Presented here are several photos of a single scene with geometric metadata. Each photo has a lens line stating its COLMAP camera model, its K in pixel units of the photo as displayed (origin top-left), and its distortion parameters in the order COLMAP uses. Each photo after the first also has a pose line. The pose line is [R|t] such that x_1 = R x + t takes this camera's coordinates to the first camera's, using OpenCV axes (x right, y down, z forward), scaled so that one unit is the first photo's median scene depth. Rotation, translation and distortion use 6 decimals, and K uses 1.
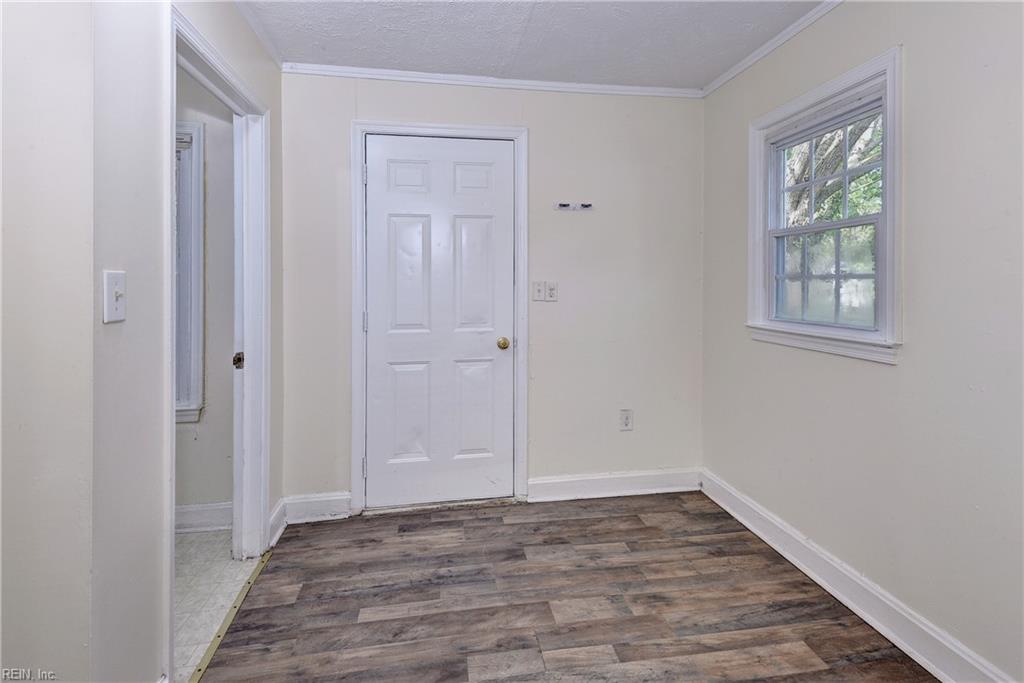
lens RADIAL K [[481.2, 0, 518.5], [0, 481.2, 278.7], [0, 0, 1]] dist [0.015060, -0.008270]
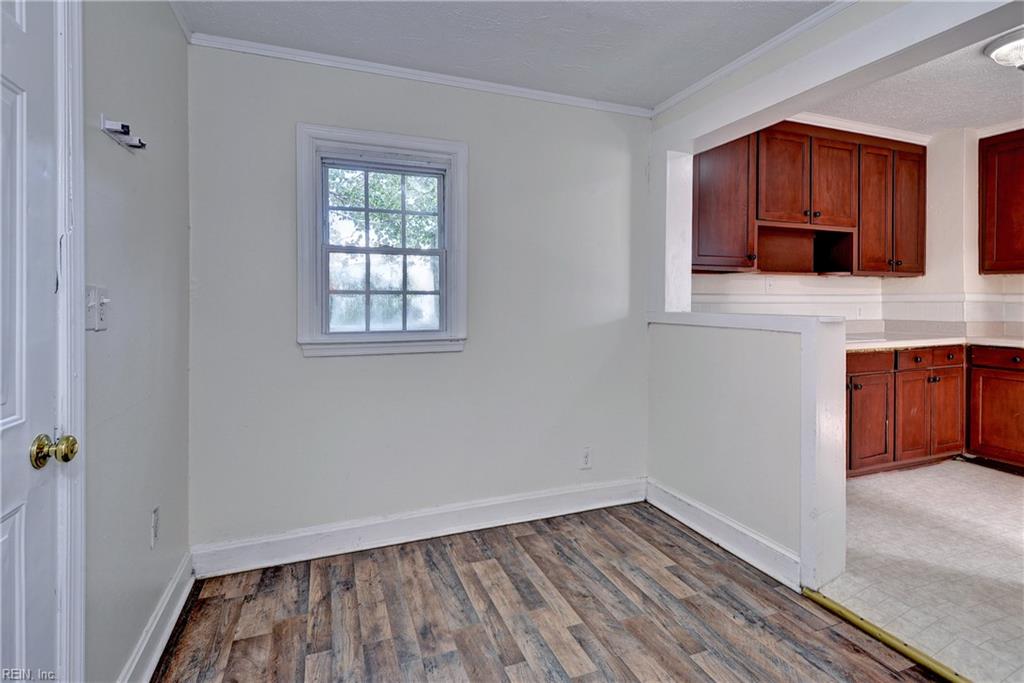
lens RADIAL K [[481.2, 0, 506.3], [0, 481.2, 305.5], [0, 0, 1]] dist [0.015060, -0.008270]
pose [[-0.191799, -0.006165, 0.981415, -0.536157], [-0.007885, 0.999958, 0.004740, 0.017848], [-0.981403, -0.006829, -0.191840, 0.839961]]
